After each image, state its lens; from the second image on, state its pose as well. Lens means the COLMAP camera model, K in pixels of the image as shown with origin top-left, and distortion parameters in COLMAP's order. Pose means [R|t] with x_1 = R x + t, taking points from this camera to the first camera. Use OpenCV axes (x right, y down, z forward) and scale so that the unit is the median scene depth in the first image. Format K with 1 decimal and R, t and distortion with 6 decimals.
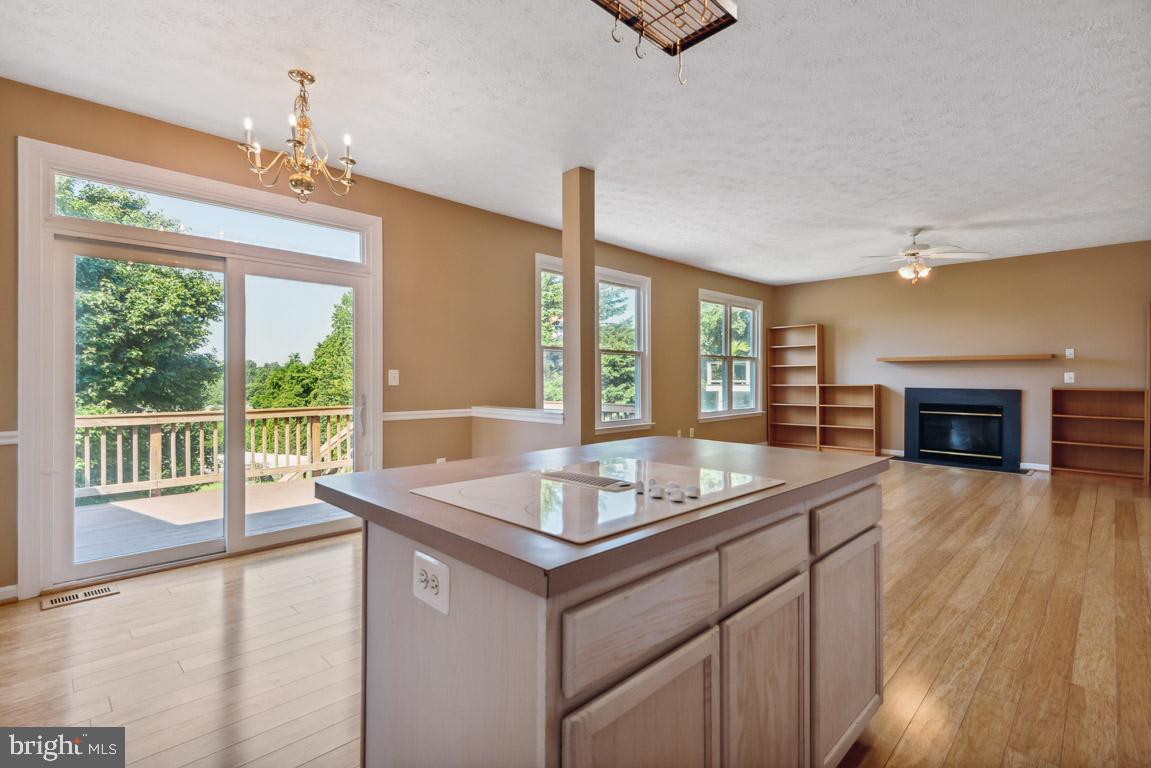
lens RADIAL K [[529.5, 0, 567.7], [0, 529.5, 383.4], [0, 0, 1]] dist [0.023939, -0.008443]
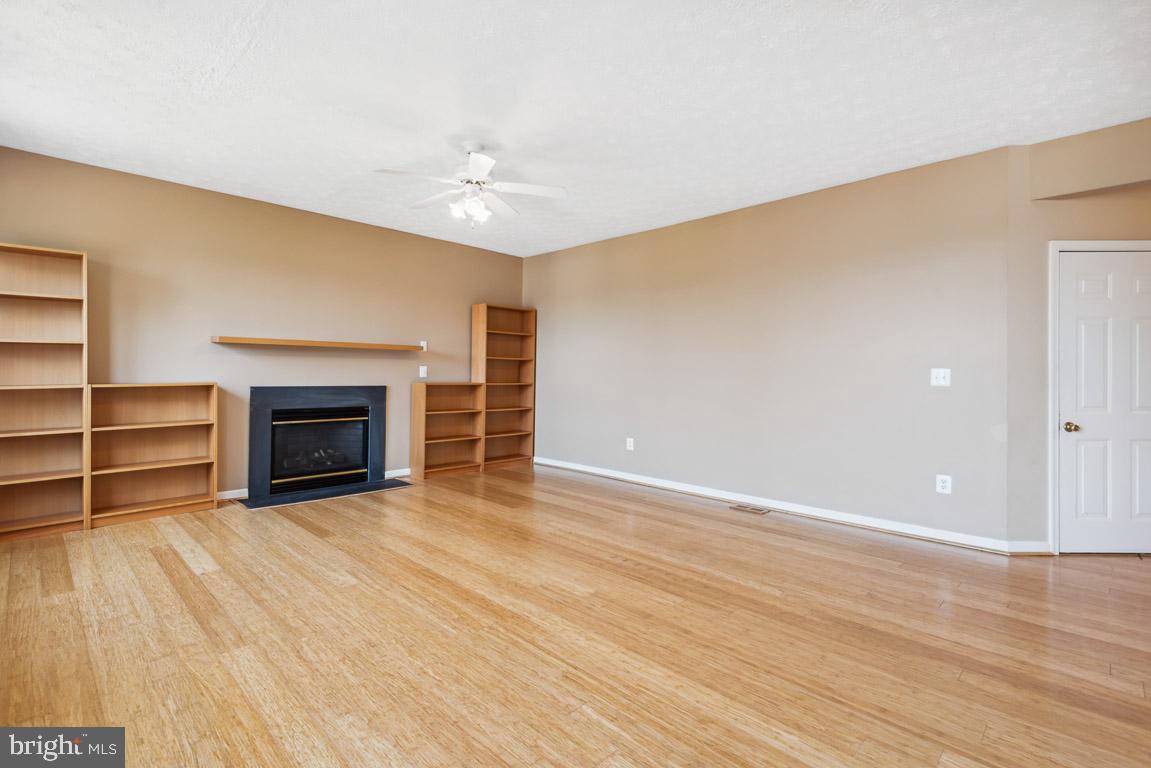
lens RADIAL K [[529.5, 0, 570.4], [0, 529.5, 374.9], [0, 0, 1]] dist [0.023939, -0.008443]
pose [[-0.011155, -0.004707, 0.999927, 0.001462], [0.005277, 0.999975, 0.004766, -0.007997], [-0.999924, 0.005330, -0.011130, 0.739261]]
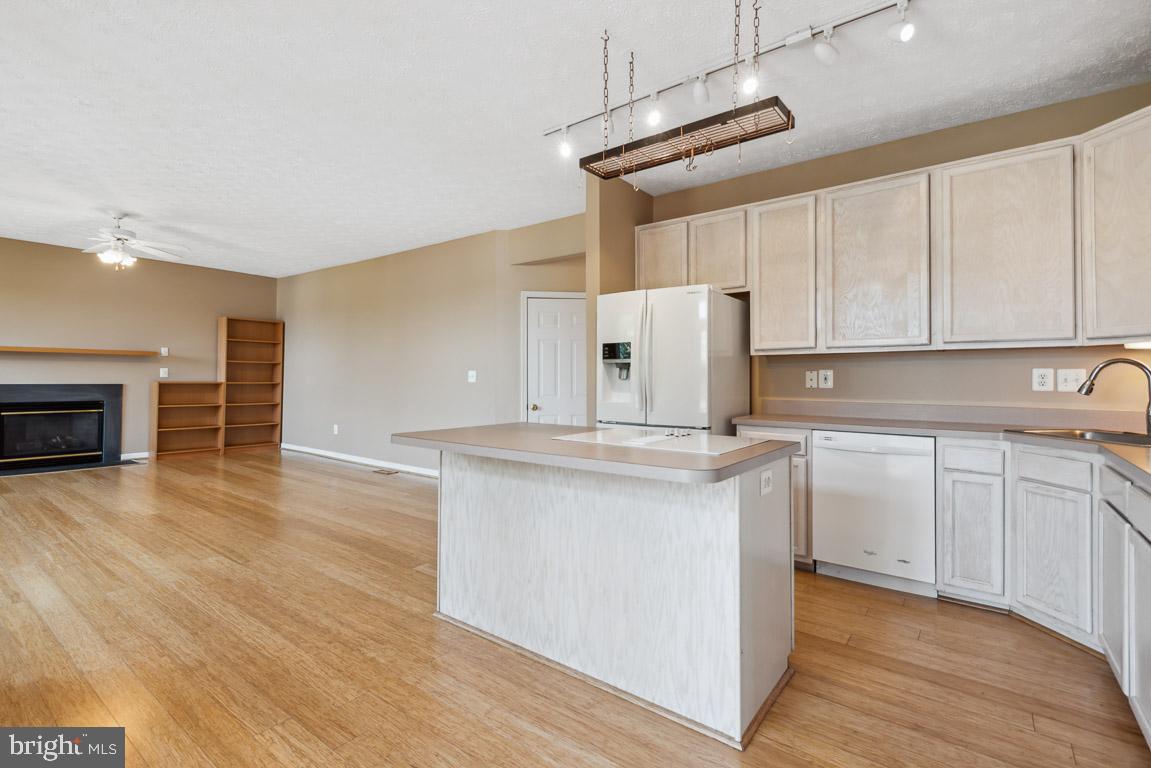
lens RADIAL K [[529.5, 0, 572.5], [0, 529.5, 372.2], [0, 0, 1]] dist [0.023939, -0.008443]
pose [[-0.140012, 0.005218, 0.990136, -0.311936], [0.003592, 0.999982, -0.004762, -0.003032], [-0.990143, 0.002889, -0.140028, 0.292209]]
